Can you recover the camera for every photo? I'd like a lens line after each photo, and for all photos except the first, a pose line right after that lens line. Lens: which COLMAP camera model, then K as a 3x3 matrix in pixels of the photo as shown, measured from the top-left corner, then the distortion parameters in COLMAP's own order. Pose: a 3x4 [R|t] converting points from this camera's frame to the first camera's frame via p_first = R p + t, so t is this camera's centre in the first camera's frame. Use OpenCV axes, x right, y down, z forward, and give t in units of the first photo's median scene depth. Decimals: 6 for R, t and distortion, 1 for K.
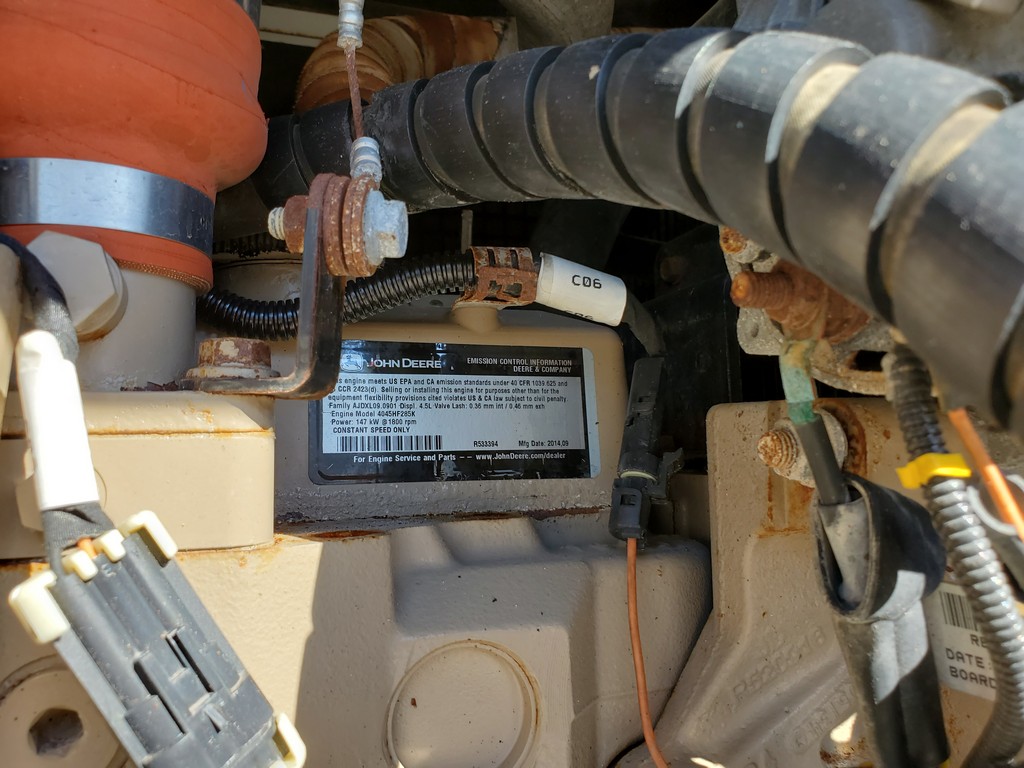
lens RADIAL K [[801.8, 0, 516.0], [0, 801.8, 394.2], [0, 0, 1]] dist [0.005669, 0.003228]
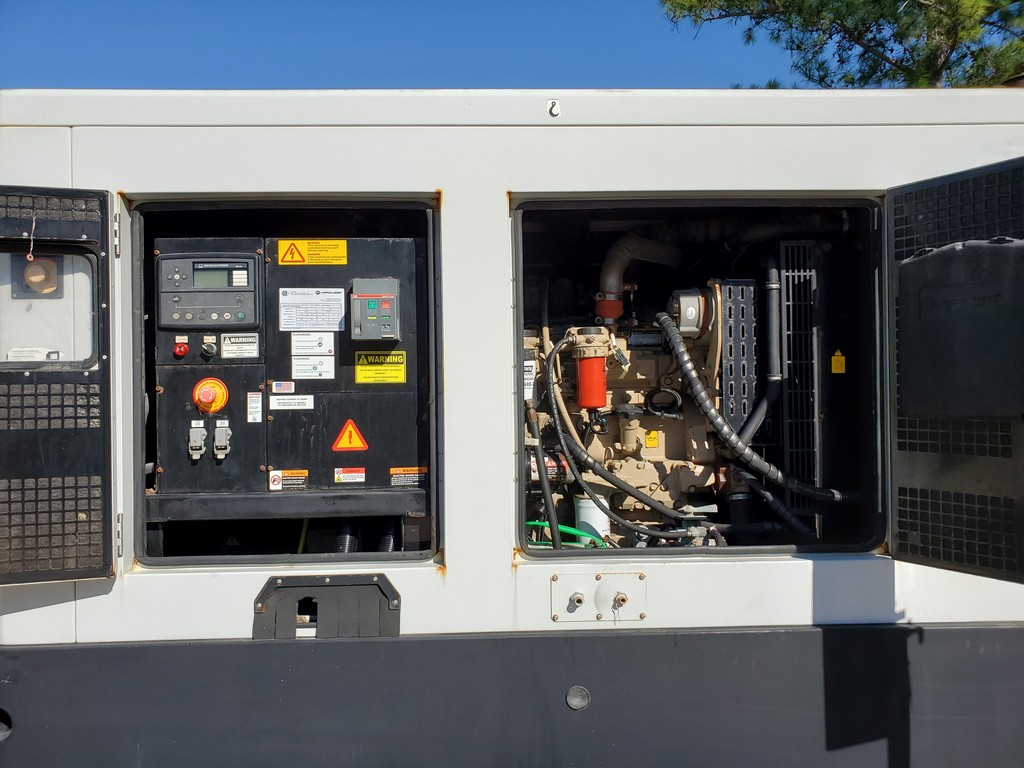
lens RADIAL K [[801.8, 0, 516.0], [0, 801.8, 394.2], [0, 0, 1]] dist [0.005669, 0.003228]
pose [[0.952324, -0.007393, -0.304997, 1.557068], [0.028531, 0.997483, 0.064907, 0.023711], [0.303750, -0.070515, 0.950139, -9.635757]]
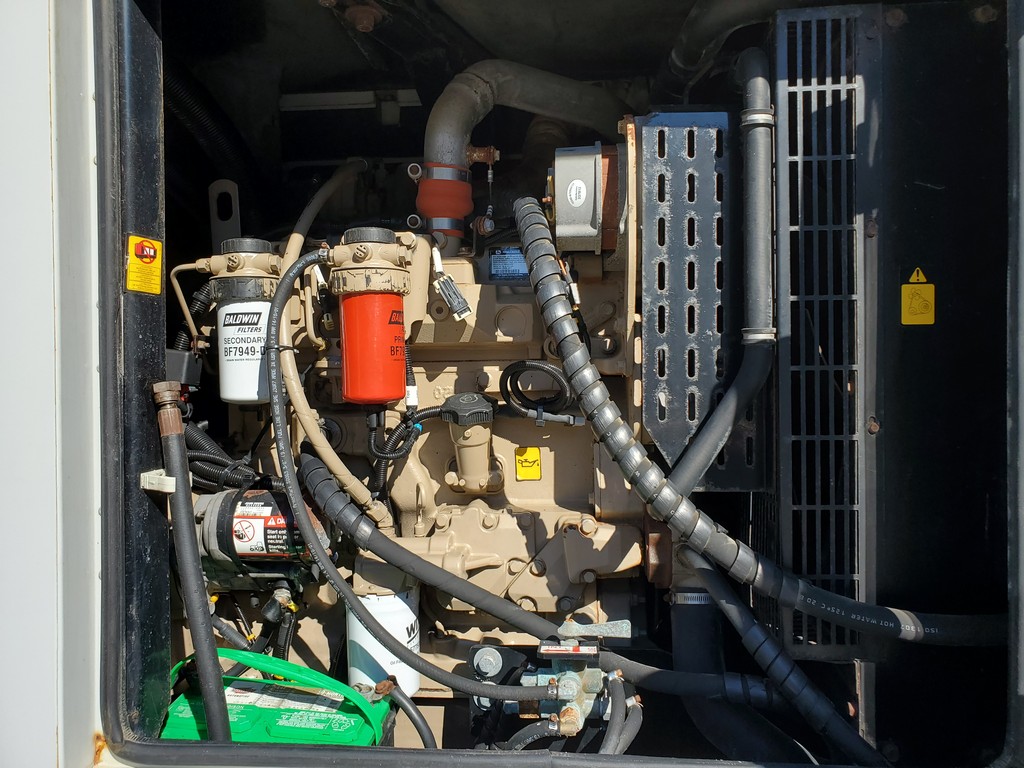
lens RADIAL K [[819.3, 0, 512.0], [0, 819.3, 384.0], [0, 0, 1]] dist [0.010969, -0.001422]
pose [[0.909224, 0.002879, -0.416297, 2.177860], [0.030984, 0.996735, 0.074566, 0.435157], [0.415153, -0.080695, 0.906166, -3.846601]]
